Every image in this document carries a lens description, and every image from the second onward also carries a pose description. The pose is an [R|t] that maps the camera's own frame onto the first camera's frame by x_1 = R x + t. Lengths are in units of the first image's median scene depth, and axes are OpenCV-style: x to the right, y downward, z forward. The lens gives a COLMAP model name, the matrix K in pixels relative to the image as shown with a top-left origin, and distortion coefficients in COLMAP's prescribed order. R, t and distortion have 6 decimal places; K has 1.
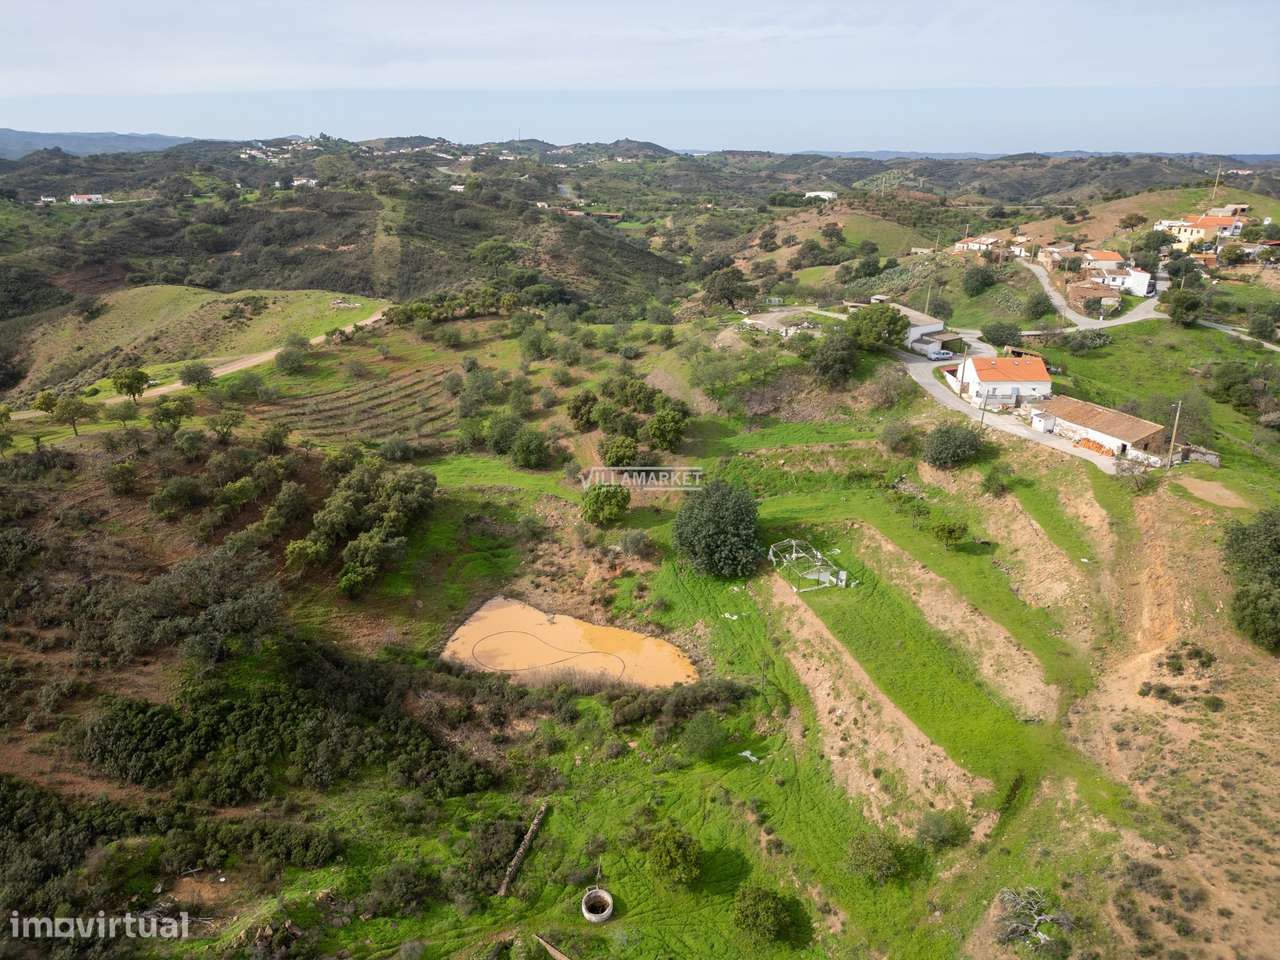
lens RADIAL K [[883.7, 0, 642.2], [0, 883.7, 482.4], [0, 0, 1]] dist [0.061688, -0.061349]
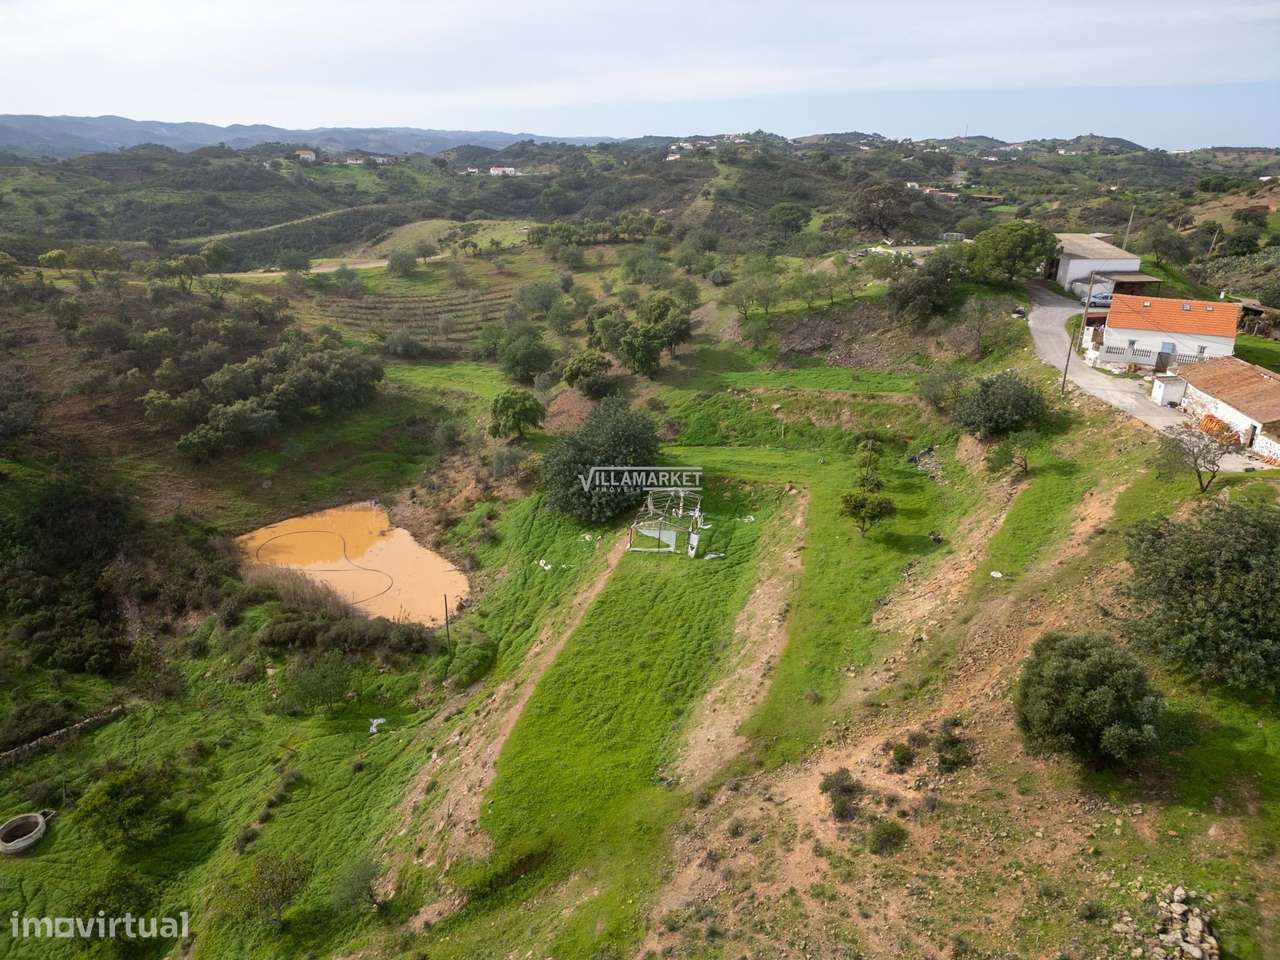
lens RADIAL K [[883.7, 0, 642.2], [0, 883.7, 482.4], [0, 0, 1]] dist [0.061688, -0.061349]
pose [[0.894812, 0.162419, -0.415851, 0.435061], [-0.162798, 0.986045, 0.034818, 0.037997], [0.415703, 0.036544, 0.908766, 0.312238]]
